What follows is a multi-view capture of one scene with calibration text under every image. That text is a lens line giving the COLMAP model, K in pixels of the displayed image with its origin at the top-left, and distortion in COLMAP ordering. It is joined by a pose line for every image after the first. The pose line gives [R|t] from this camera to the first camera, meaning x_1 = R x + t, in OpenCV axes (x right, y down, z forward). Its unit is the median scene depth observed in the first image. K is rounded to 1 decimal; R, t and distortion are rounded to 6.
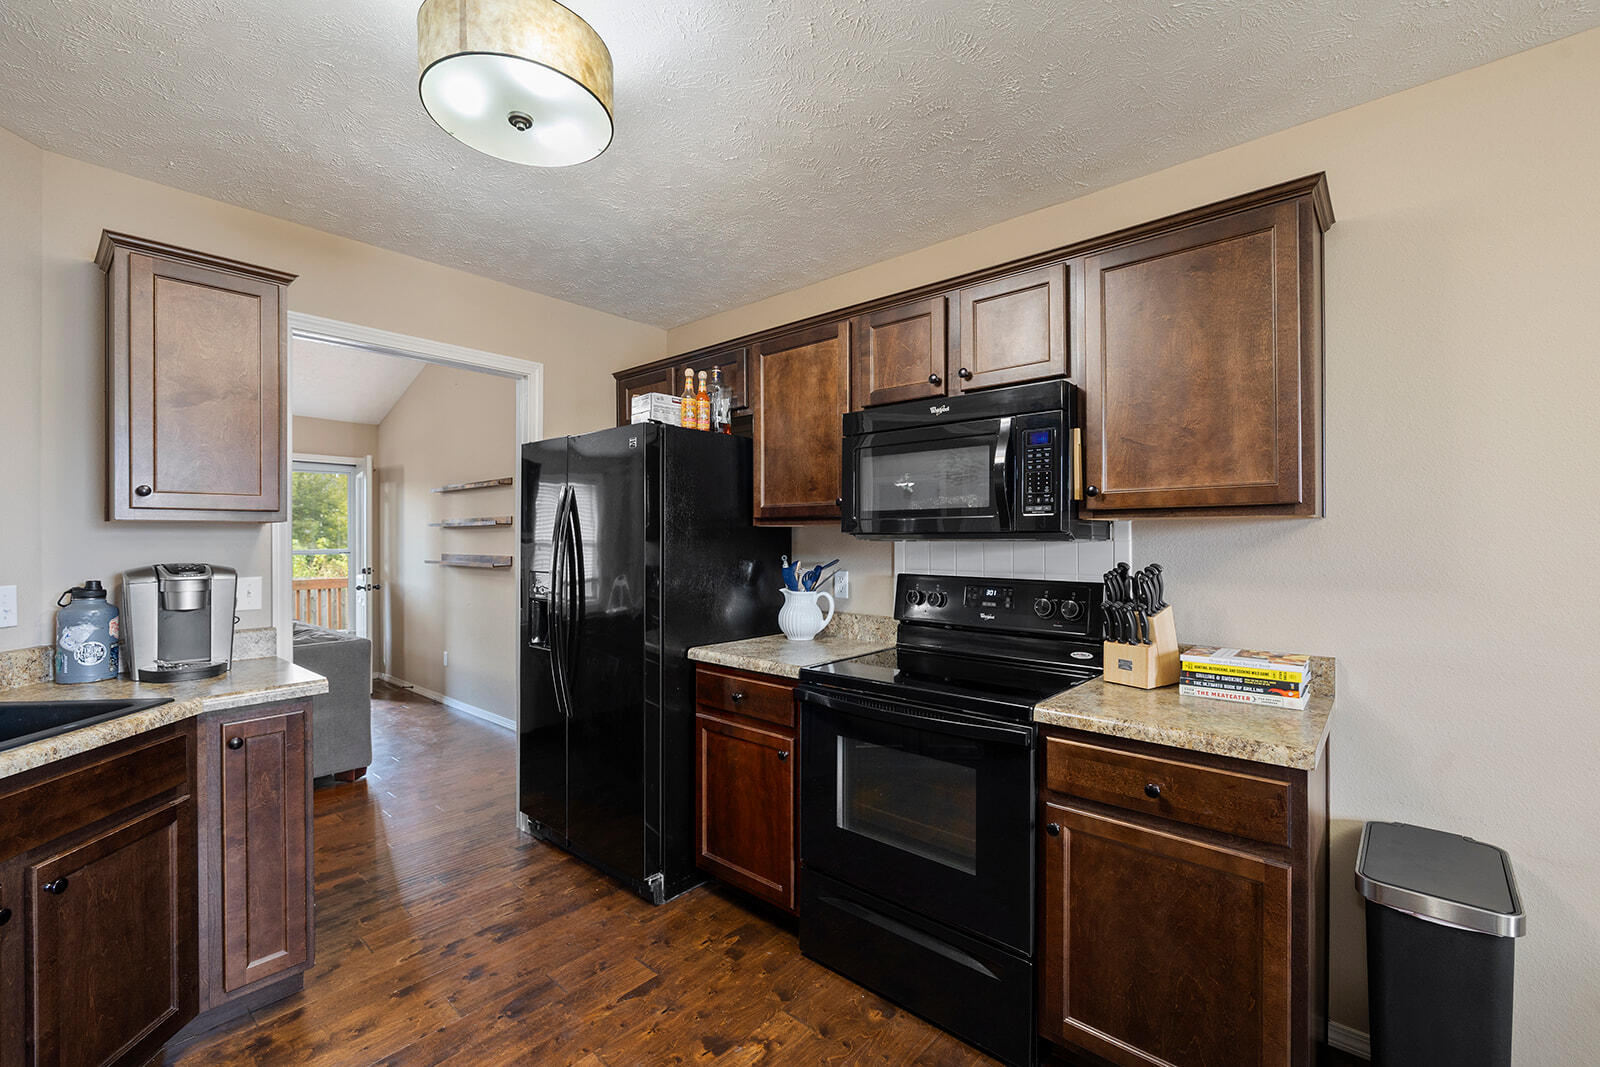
lens RADIAL K [[680.2, 0, 805.9], [0, 680.2, 537.3], [0, 0, 1]] dist [0.001738, -0.000686]
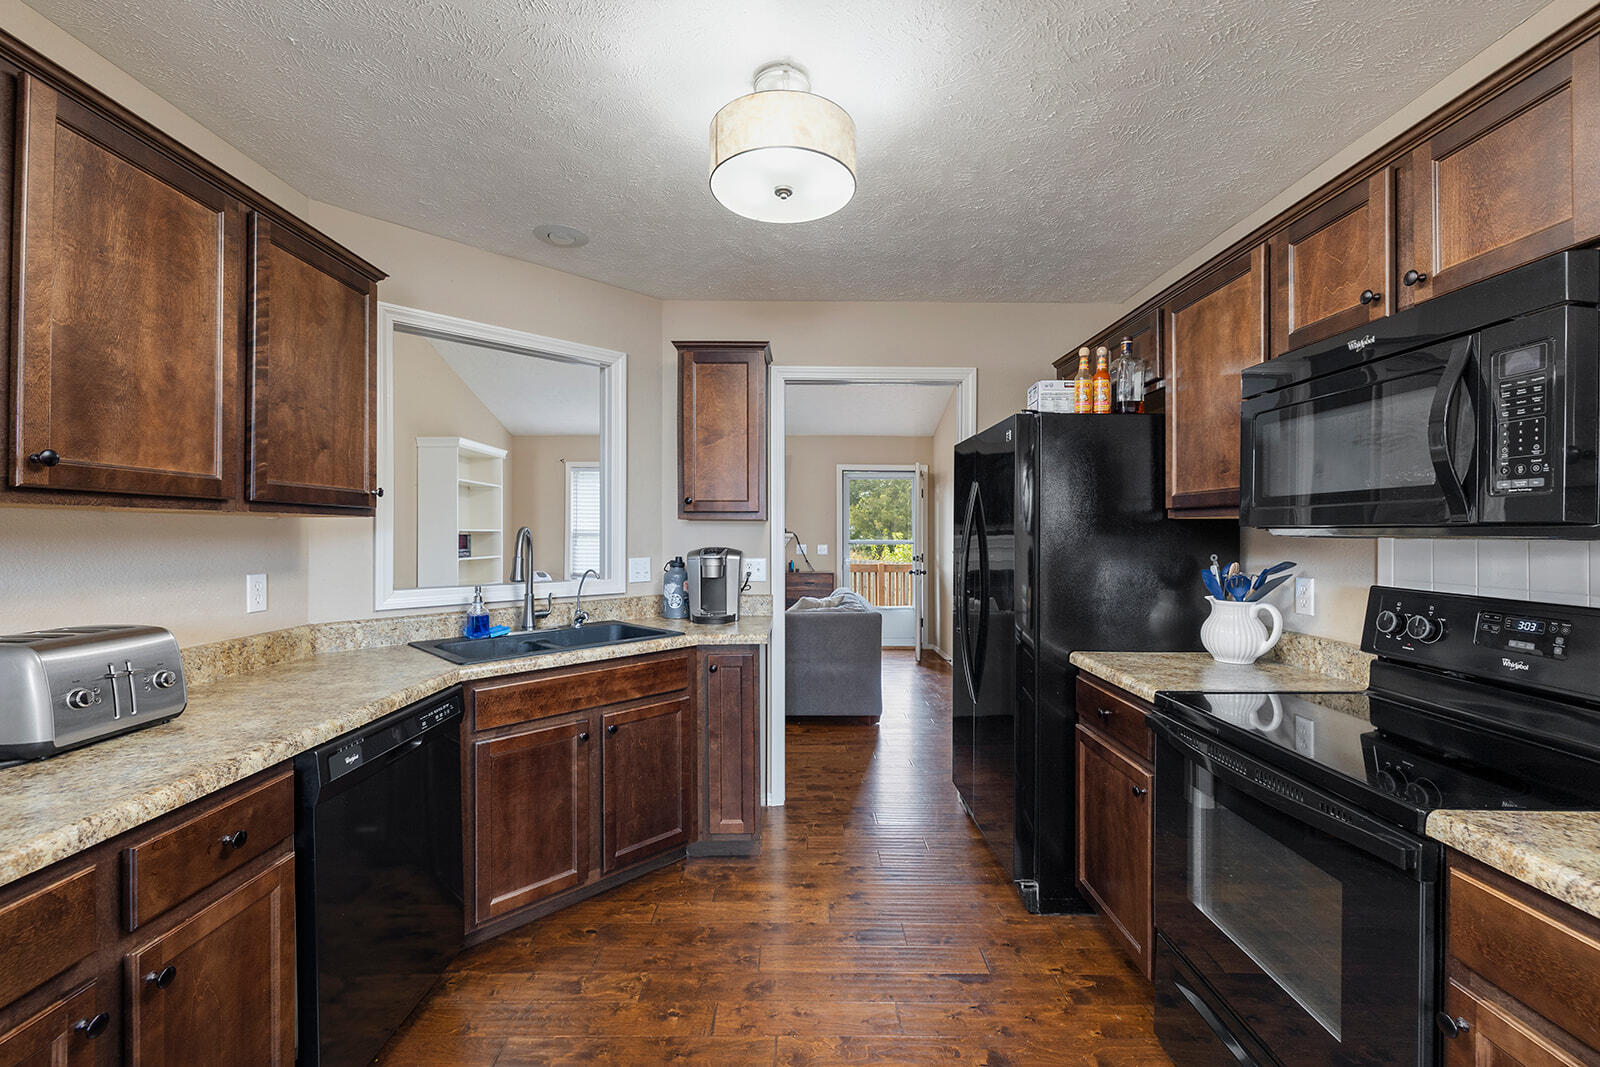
lens RADIAL K [[680.2, 0, 800.7], [0, 680.2, 531.2], [0, 0, 1]] dist [0.001738, -0.000686]
pose [[0.655558, 0.003452, -0.755137, 0.305861], [-0.003639, 0.999992, 0.001412, -0.000369], [0.755136, 0.001822, 0.655566, 0.125881]]
